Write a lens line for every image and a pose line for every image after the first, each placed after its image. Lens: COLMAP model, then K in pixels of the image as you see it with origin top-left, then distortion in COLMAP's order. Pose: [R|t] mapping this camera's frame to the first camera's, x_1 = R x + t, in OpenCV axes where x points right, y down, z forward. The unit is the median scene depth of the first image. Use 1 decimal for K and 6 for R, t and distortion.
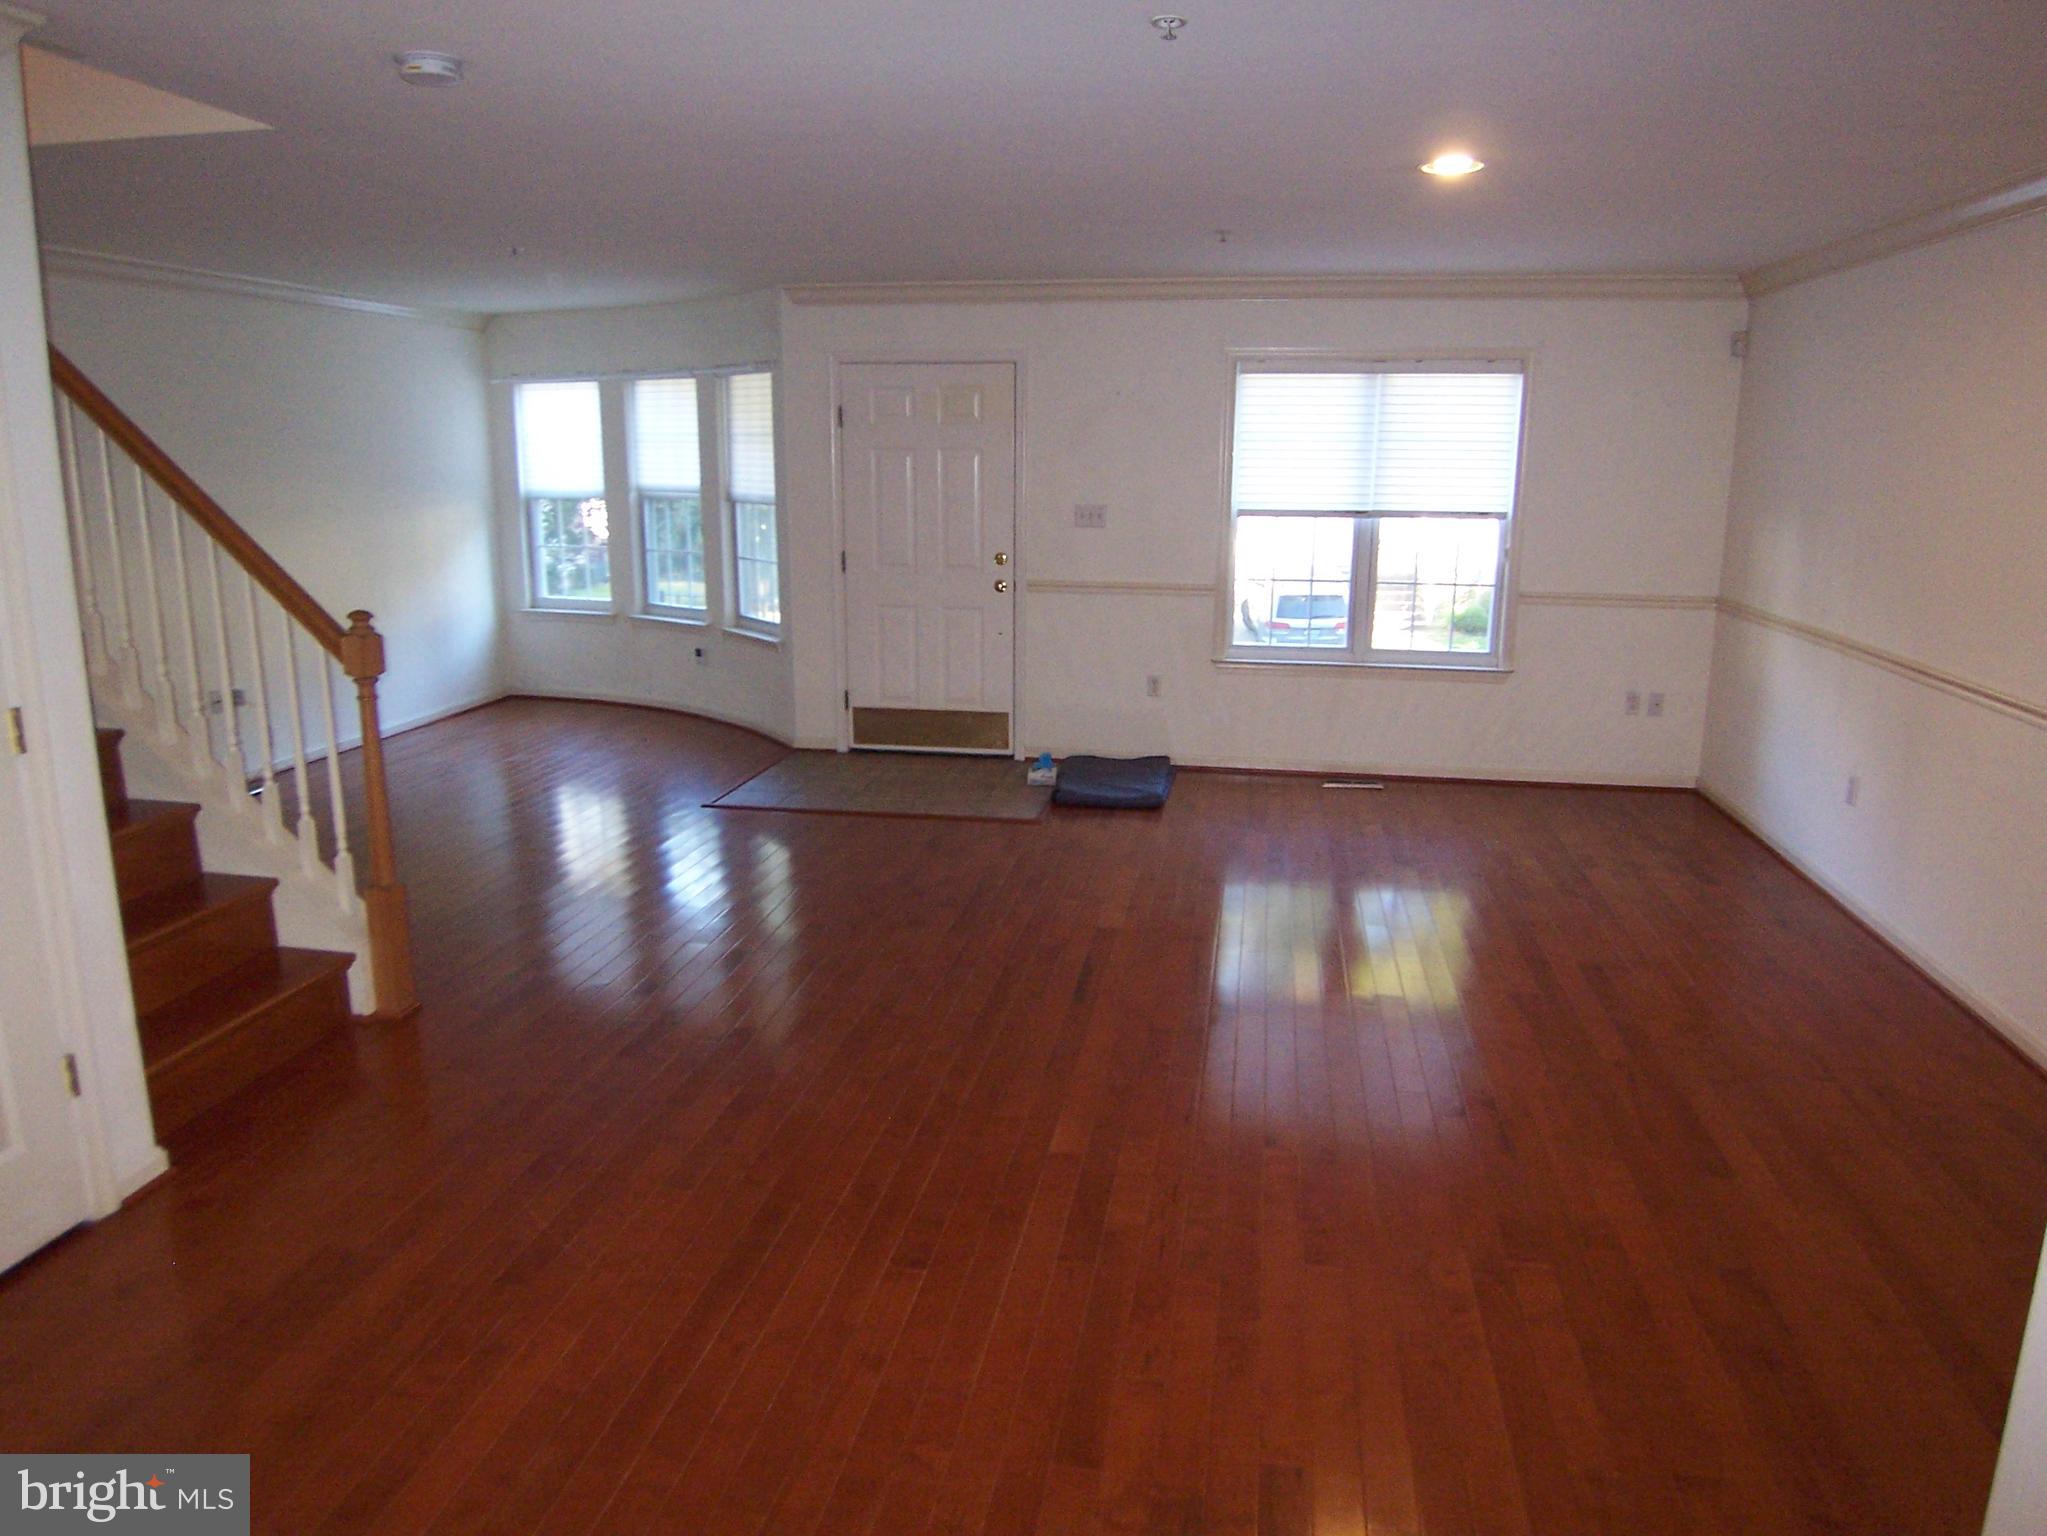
lens RADIAL K [[1407.9, 0, 1029.6], [0, 1407.9, 755.5], [0, 0, 1]] dist [-0.013265, -0.042073]
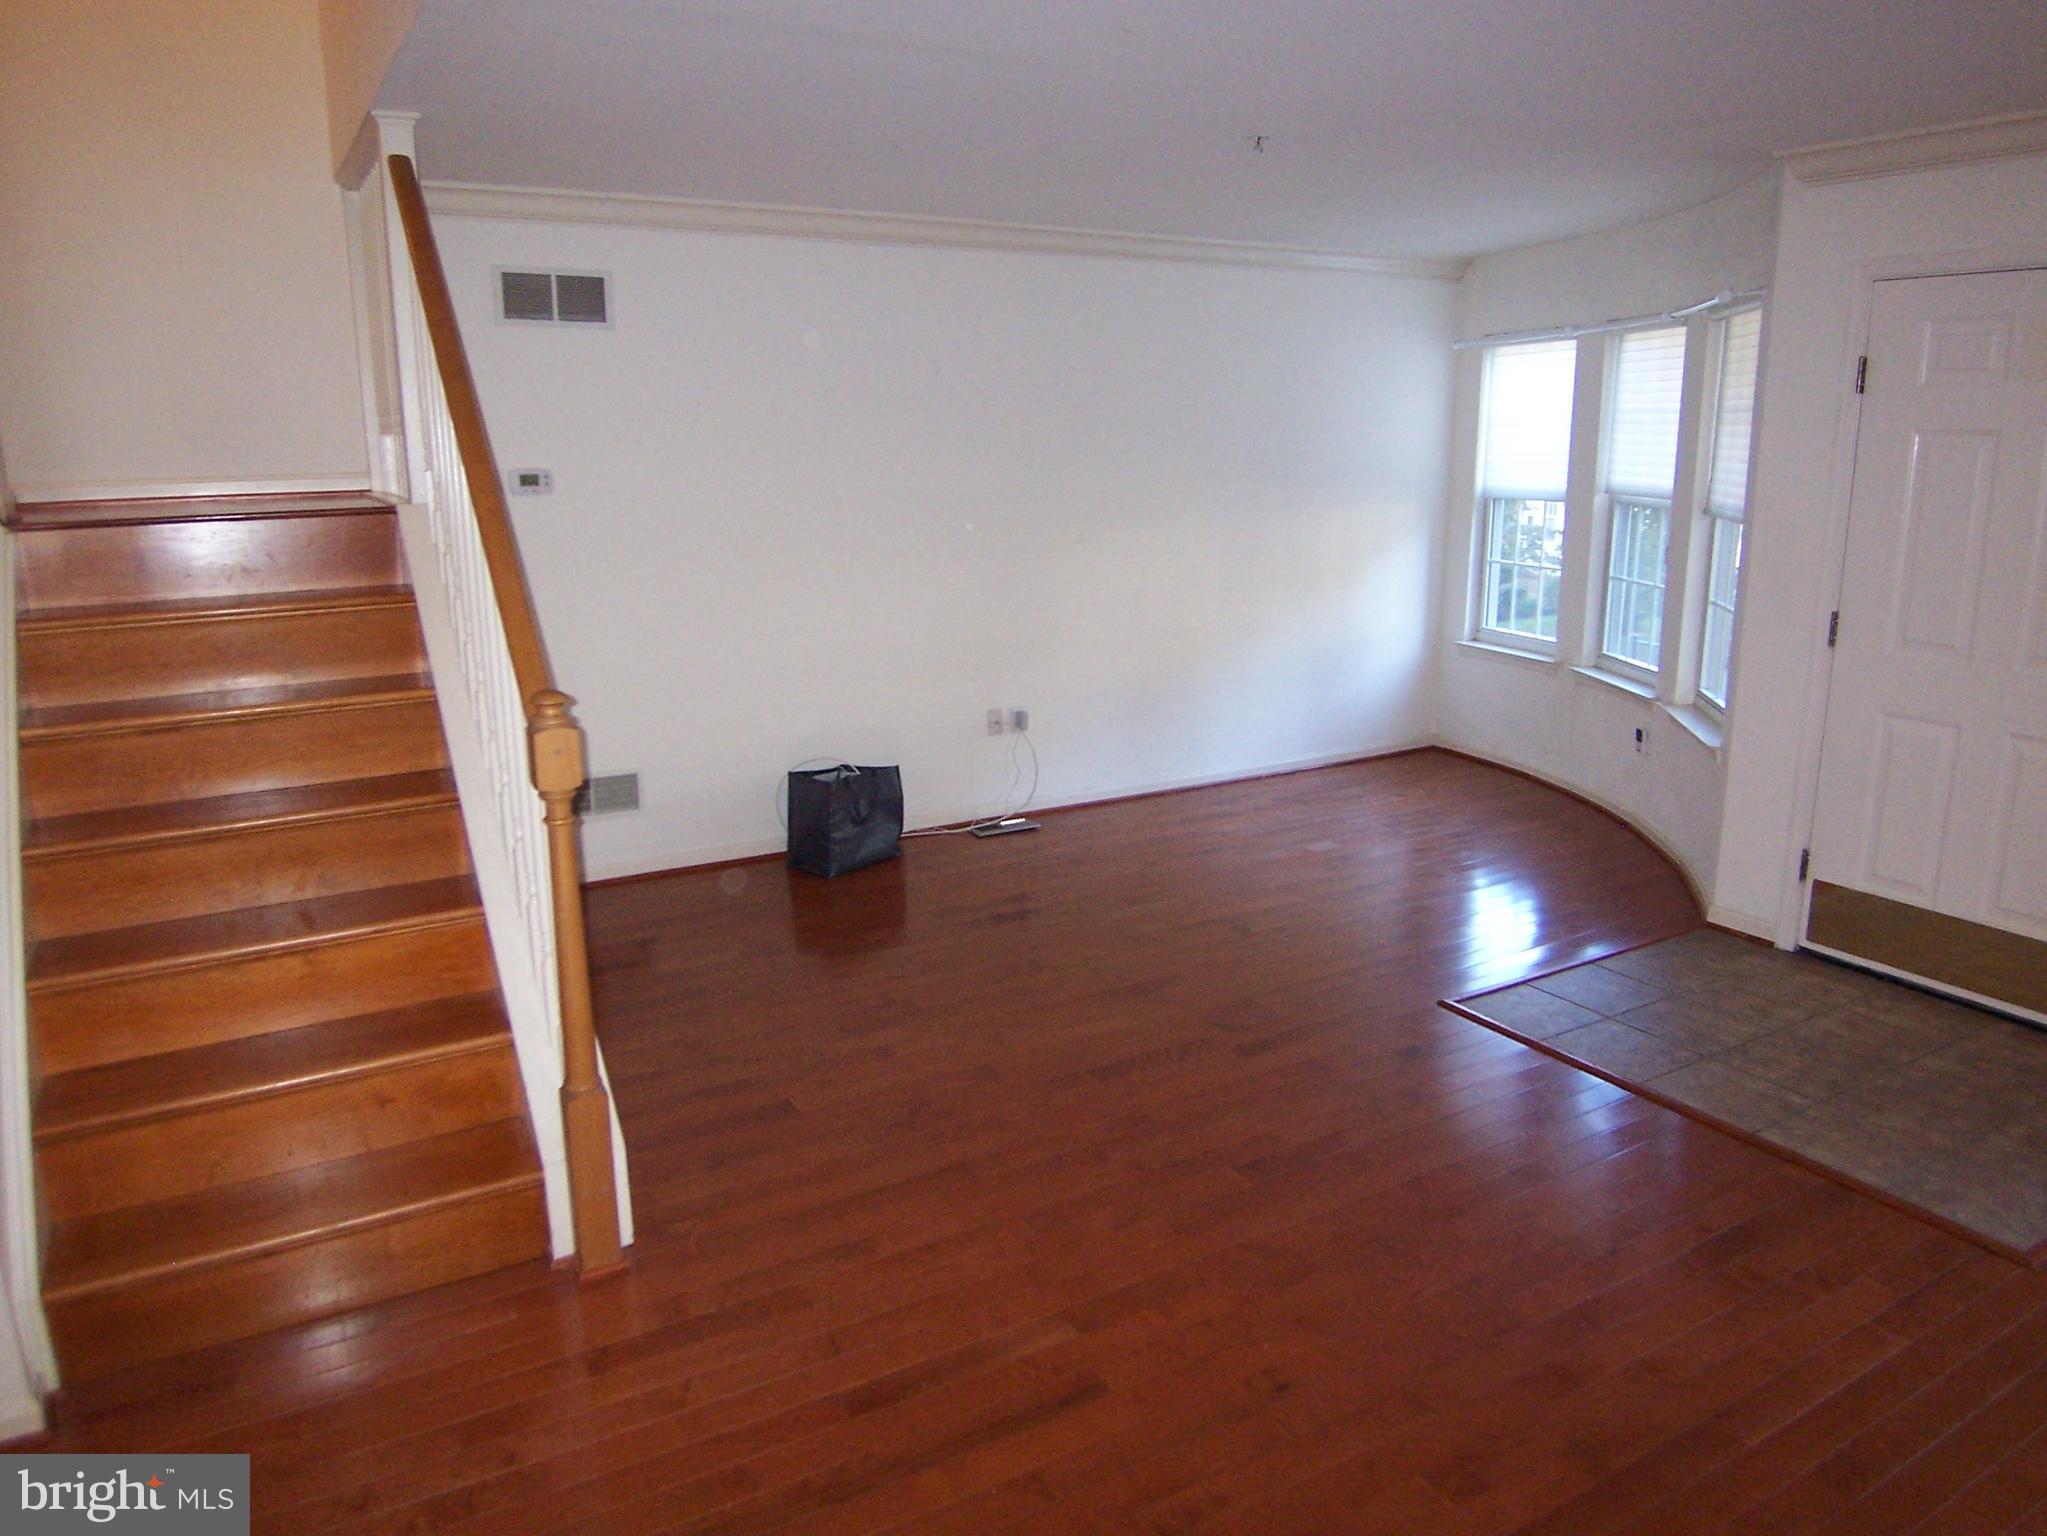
lens RADIAL K [[1407.9, 0, 1010.7], [0, 1407.9, 756.2], [0, 0, 1]] dist [-0.013265, -0.042073]
pose [[0.651172, 0.158120, -0.742276, 0.070710], [-0.149477, 0.985618, 0.078826, -0.073330], [0.744064, 0.059624, 0.665442, 0.338554]]
